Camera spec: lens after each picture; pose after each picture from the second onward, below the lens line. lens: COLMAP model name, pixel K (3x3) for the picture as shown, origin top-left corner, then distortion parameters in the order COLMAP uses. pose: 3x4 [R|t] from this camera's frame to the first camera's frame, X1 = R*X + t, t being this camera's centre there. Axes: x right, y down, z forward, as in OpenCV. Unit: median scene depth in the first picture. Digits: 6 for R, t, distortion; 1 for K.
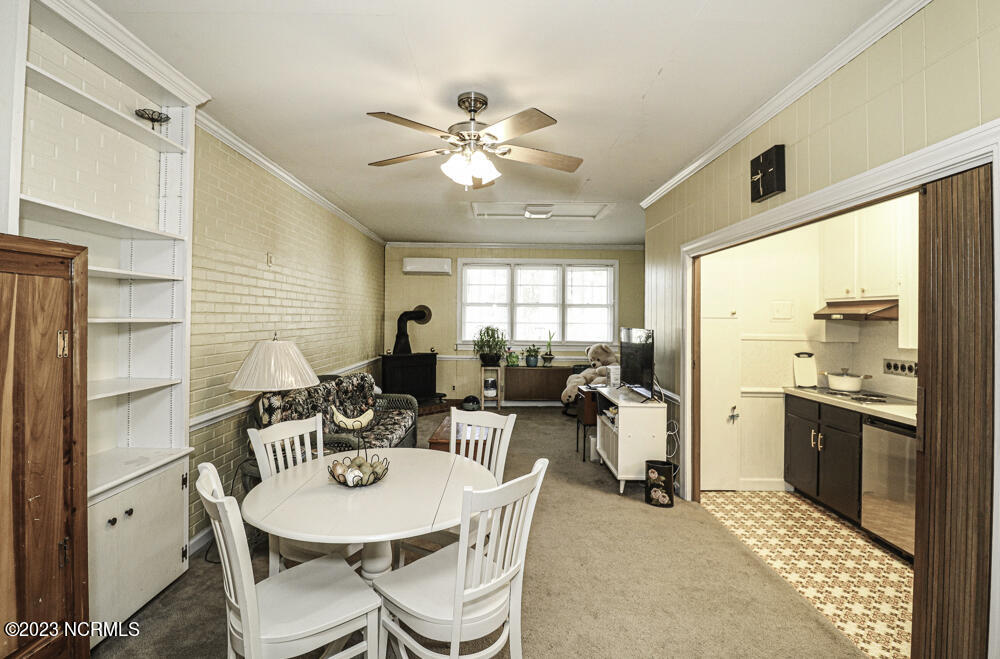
lens RADIAL K [[465.1, 0, 501.4], [0, 465.1, 315.7], [0, 0, 1]] dist [0.000264, 0.000026]
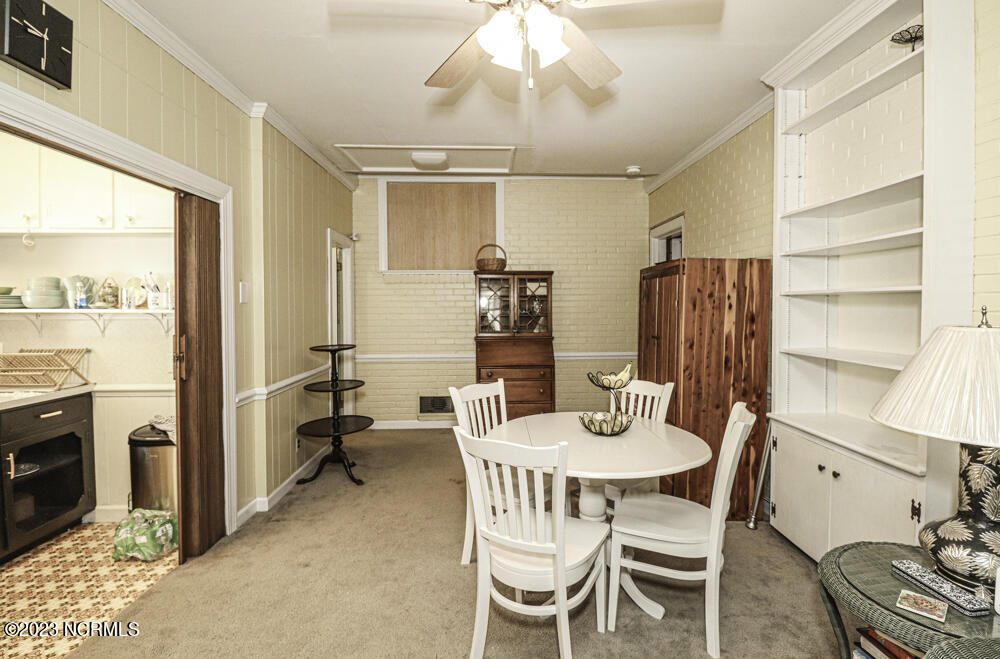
lens RADIAL K [[465.1, 0, 501.4], [0, 465.1, 315.7], [0, 0, 1]] dist [0.000264, 0.000026]
pose [[-0.999775, -0.005615, -0.020445, -0.010538], [-0.005883, 0.999897, 0.013053, 0.042773], [0.020369, 0.013170, -0.999706, 1.757814]]
